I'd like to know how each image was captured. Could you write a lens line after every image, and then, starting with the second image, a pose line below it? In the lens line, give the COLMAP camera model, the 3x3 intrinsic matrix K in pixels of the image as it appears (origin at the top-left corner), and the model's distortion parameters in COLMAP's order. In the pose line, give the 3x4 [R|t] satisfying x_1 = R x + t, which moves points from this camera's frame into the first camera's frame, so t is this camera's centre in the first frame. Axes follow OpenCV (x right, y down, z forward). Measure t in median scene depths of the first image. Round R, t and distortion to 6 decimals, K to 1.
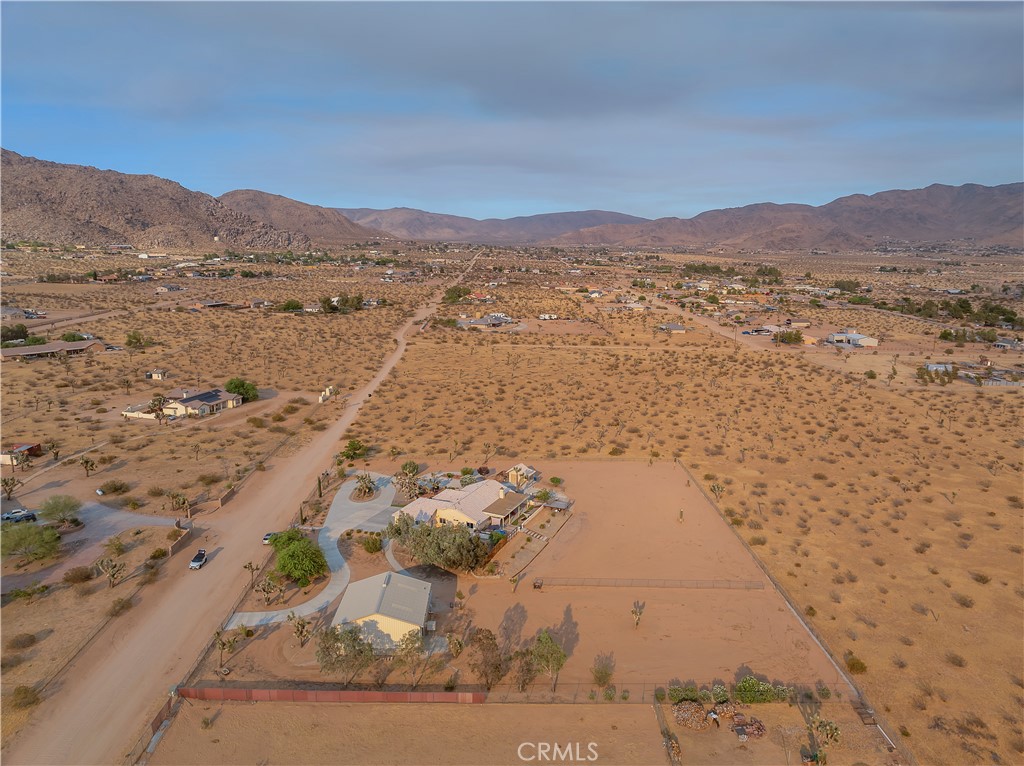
lens RADIAL K [[732.4, 0, 514.2], [0, 732.4, 356.2], [0, 0, 1]] dist [-0.036593, -0.002426]
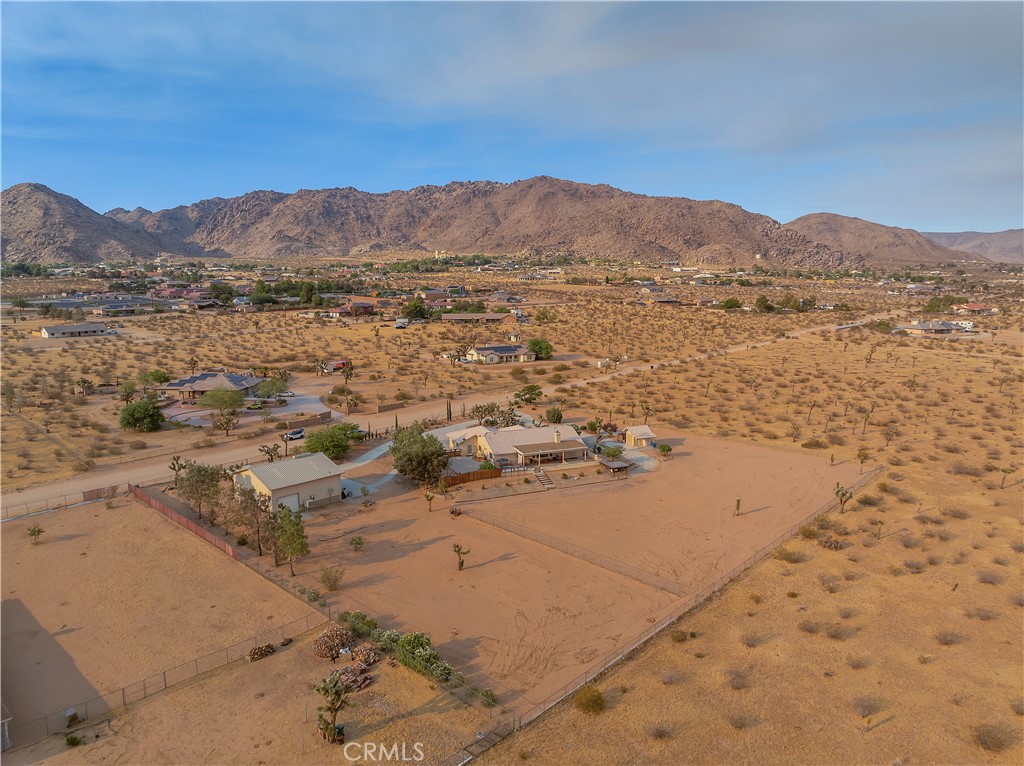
lens RADIAL K [[720.3, 0, 512.0], [0, 720.3, 383.0], [0, 0, 1]] dist [-0.042030, -0.001107]
pose [[0.713833, 0.105467, -0.692329, 0.420980], [-0.105682, 0.993496, 0.042382, 0.069144], [0.692296, 0.042913, 0.720336, 0.251080]]
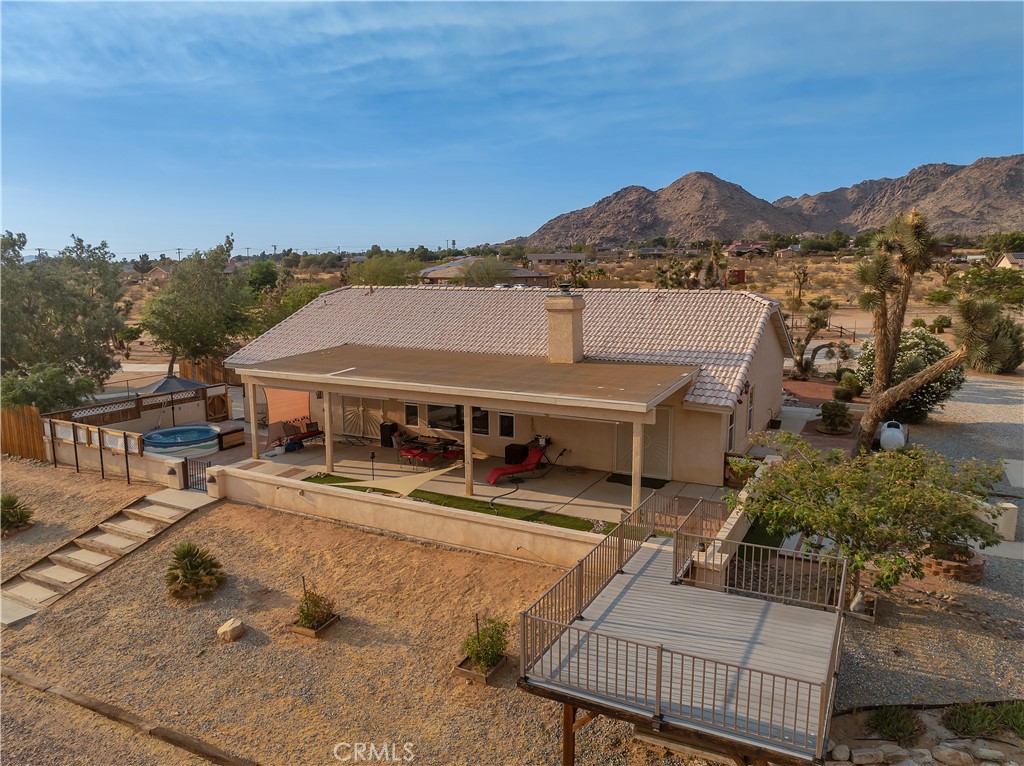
lens RADIAL K [[727.4, 0, 518.4], [0, 727.4, 357.0], [0, 0, 1]] dist [-0.083044, 0.071186]
pose [[-0.072185, 0.124270, -0.989619, 0.095009], [-0.150214, 0.979536, 0.133961, 0.135270], [0.986015, 0.158324, -0.052041, 0.772252]]
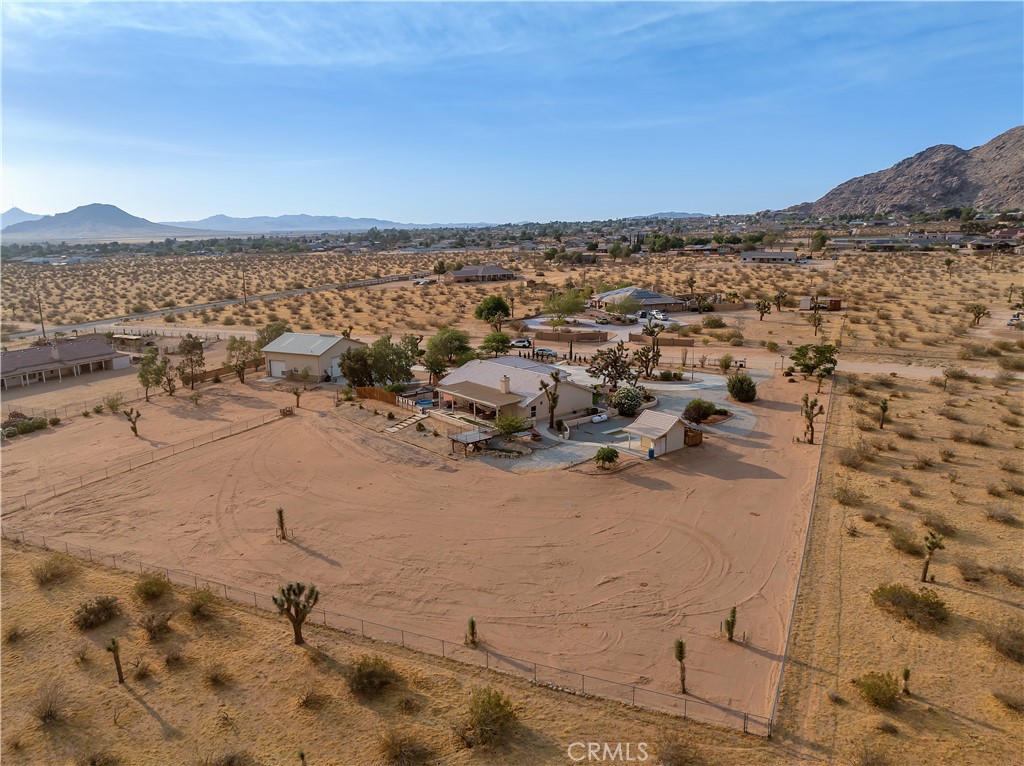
lens RADIAL K [[720.3, 0, 512.0], [0, 720.3, 383.0], [0, 0, 1]] dist [-0.042030, -0.001107]
pose [[-0.449514, 0.191530, -0.872498, 0.382201], [-0.130726, 0.952122, 0.276360, 0.016740], [0.883656, 0.238286, -0.402954, 0.960122]]
